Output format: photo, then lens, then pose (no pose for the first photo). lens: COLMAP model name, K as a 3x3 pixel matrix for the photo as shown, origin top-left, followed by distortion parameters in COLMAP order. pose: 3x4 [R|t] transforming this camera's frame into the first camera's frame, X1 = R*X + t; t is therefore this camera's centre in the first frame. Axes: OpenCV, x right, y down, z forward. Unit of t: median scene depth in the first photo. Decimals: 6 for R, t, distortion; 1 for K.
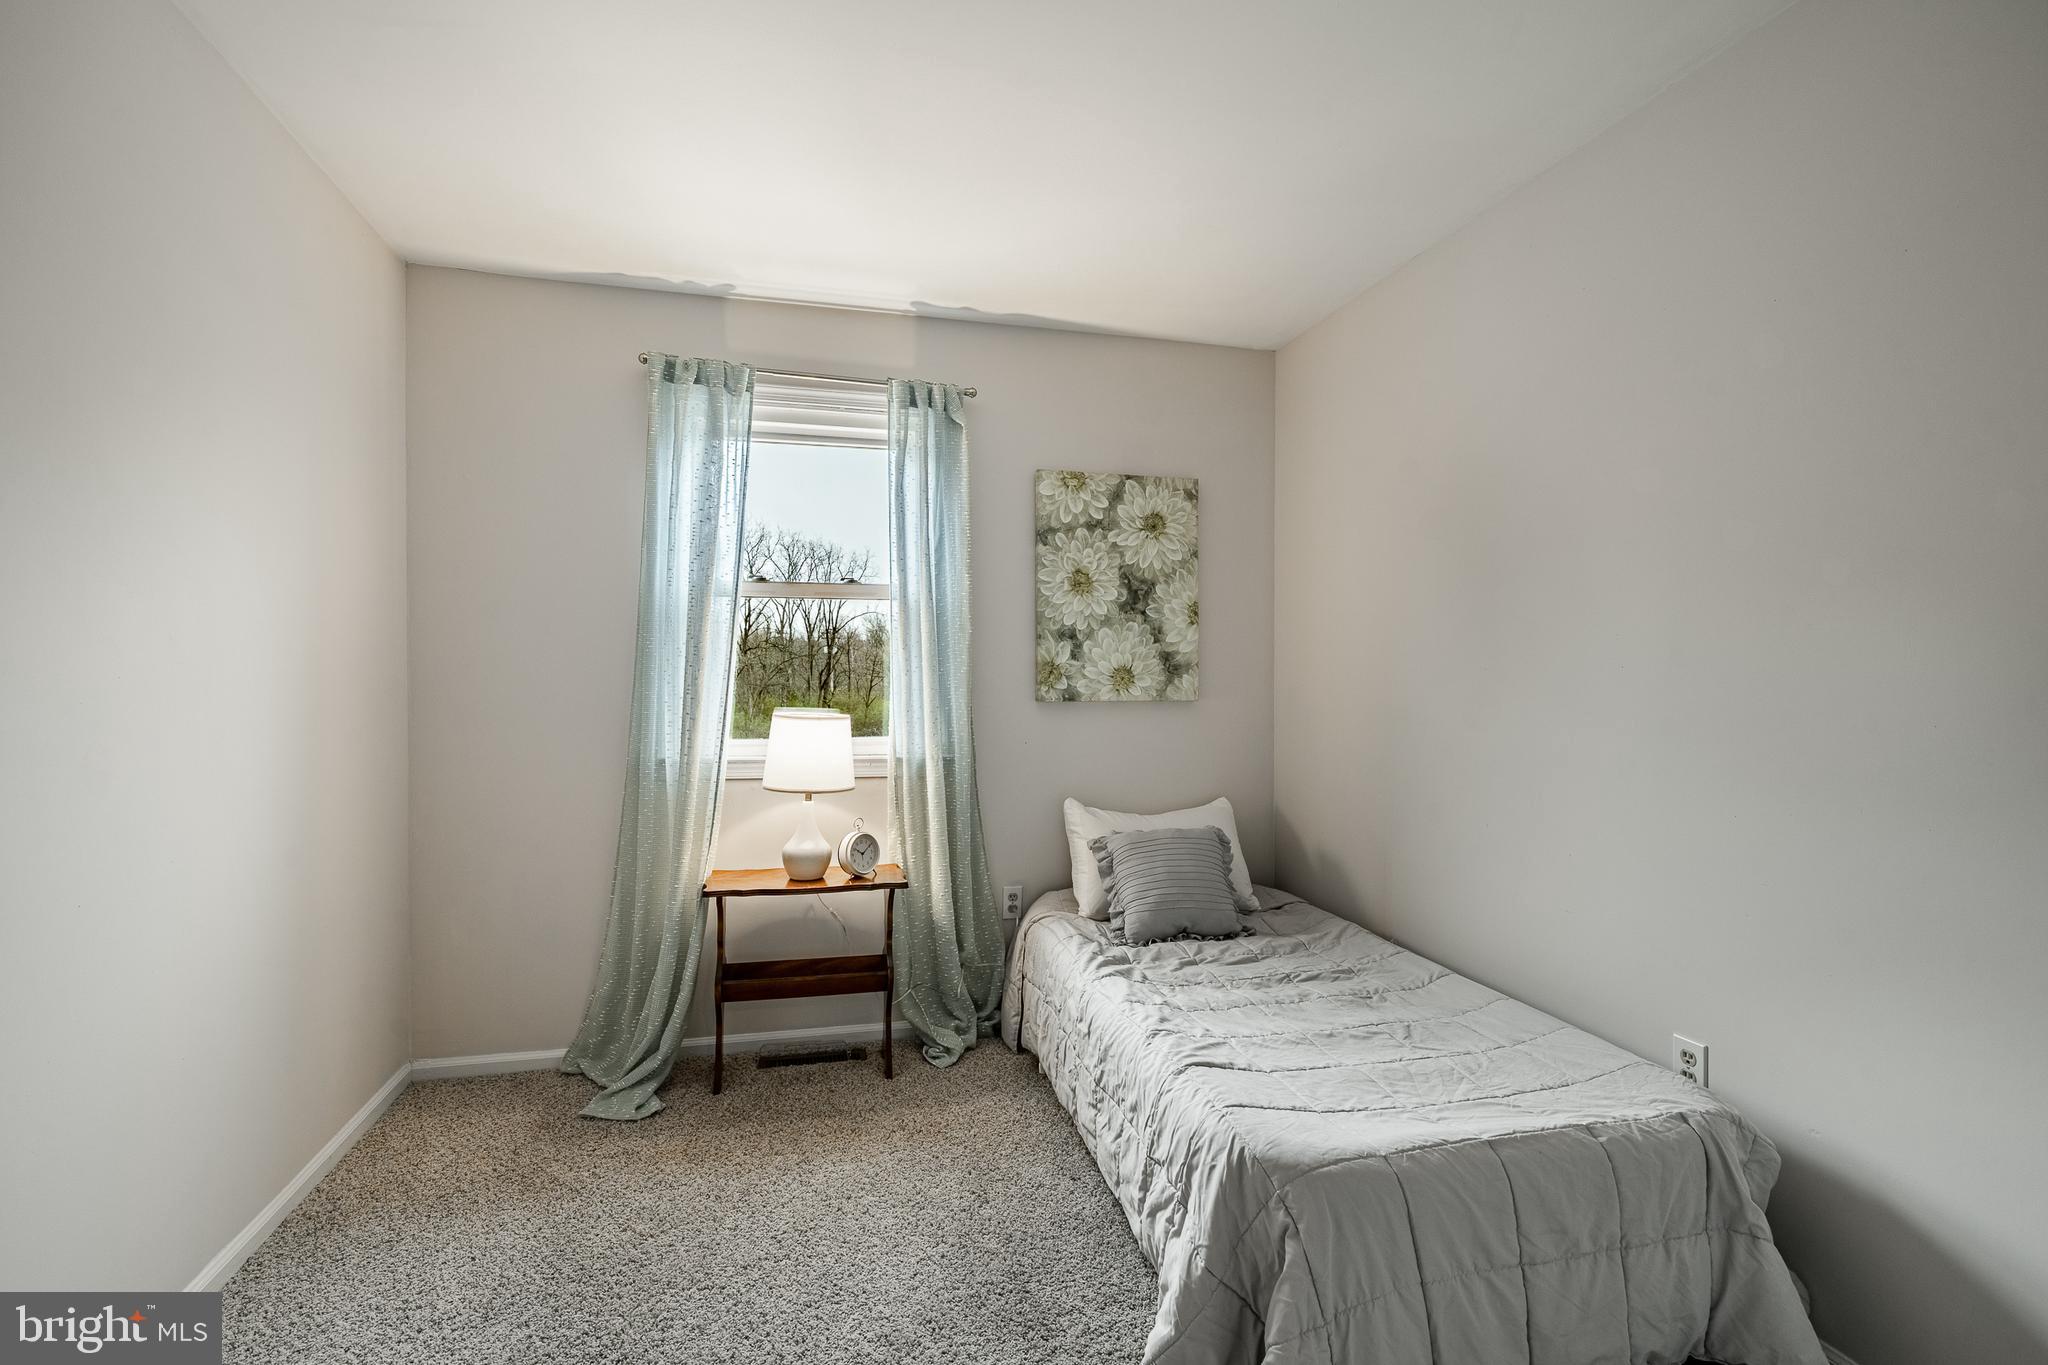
lens RADIAL K [[933.4, 0, 1009.5], [0, 933.4, 690.7], [0, 0, 1]] dist [-0.002110, -0.000143]
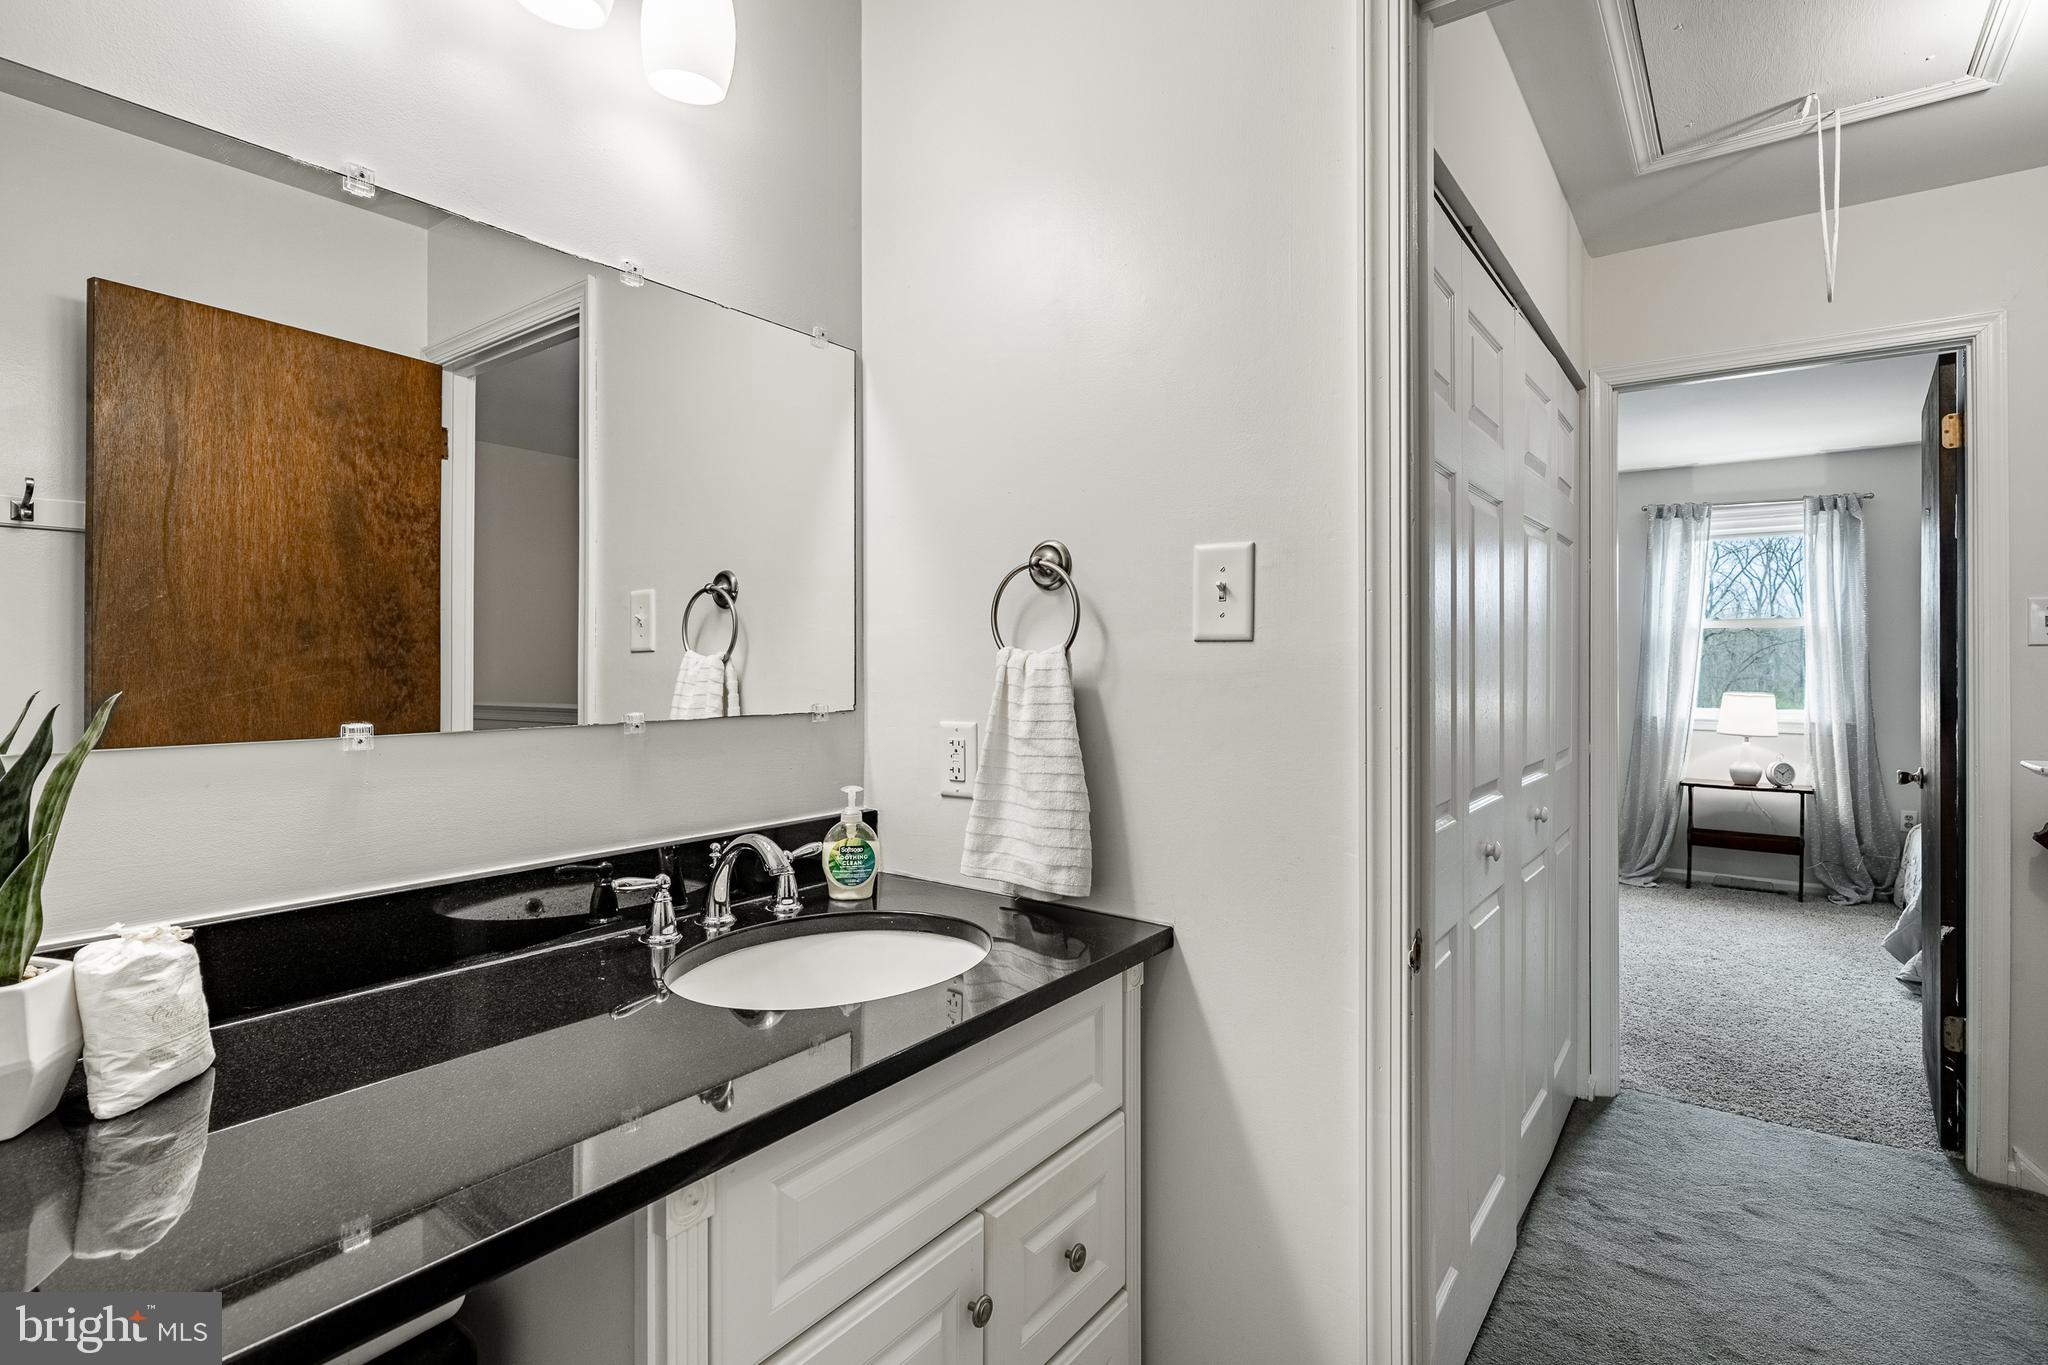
lens RADIAL K [[999.4, 0, 1027.9], [0, 999.4, 663.4], [0, 0, 1]] dist [-0.002623, -0.000442]
pose [[0.642810, -0.004284, -0.766013, 0.357952], [-0.010527, 0.999841, -0.014425, 0.007640], [0.765953, 0.017336, 0.642663, -1.263308]]
